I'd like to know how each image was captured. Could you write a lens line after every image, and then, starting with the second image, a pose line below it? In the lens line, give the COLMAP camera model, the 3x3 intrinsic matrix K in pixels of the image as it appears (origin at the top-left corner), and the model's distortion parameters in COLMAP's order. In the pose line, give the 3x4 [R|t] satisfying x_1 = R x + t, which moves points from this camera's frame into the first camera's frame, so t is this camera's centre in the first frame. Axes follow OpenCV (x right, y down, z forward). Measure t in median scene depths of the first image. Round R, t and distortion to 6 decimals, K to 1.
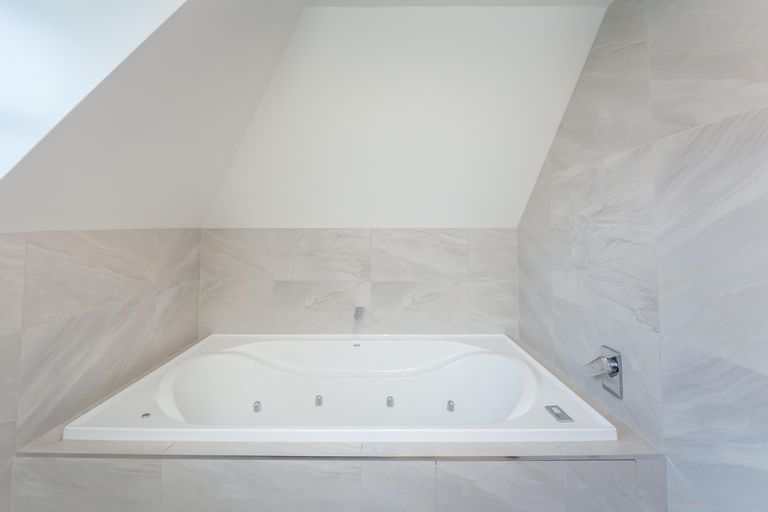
lens RADIAL K [[322.5, 0, 383.3], [0, 322.5, 213.5], [0, 0, 1]] dist [0.000337, -0.000071]
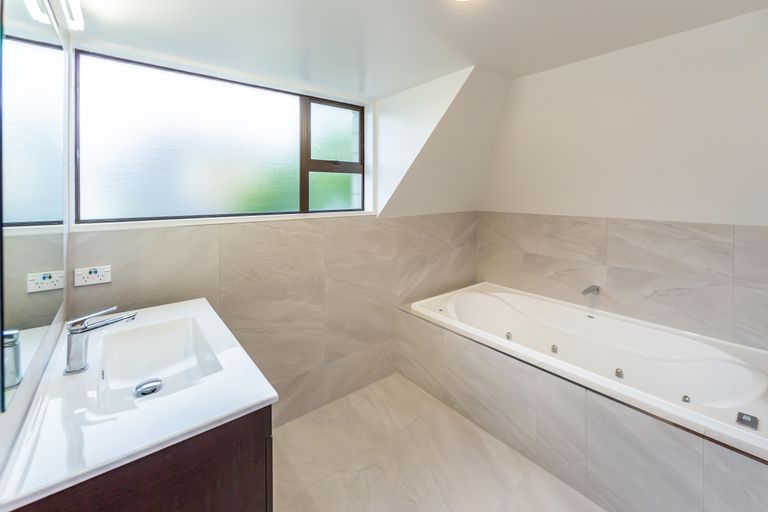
lens RADIAL K [[322.5, 0, 383.3], [0, 322.5, 213.5], [0, 0, 1]] dist [0.000337, -0.000071]
pose [[0.625119, 0.049586, -0.778953, 0.341034], [0.035065, 0.995188, 0.091490, -0.097018], [0.779742, -0.084506, 0.620372, -0.277355]]
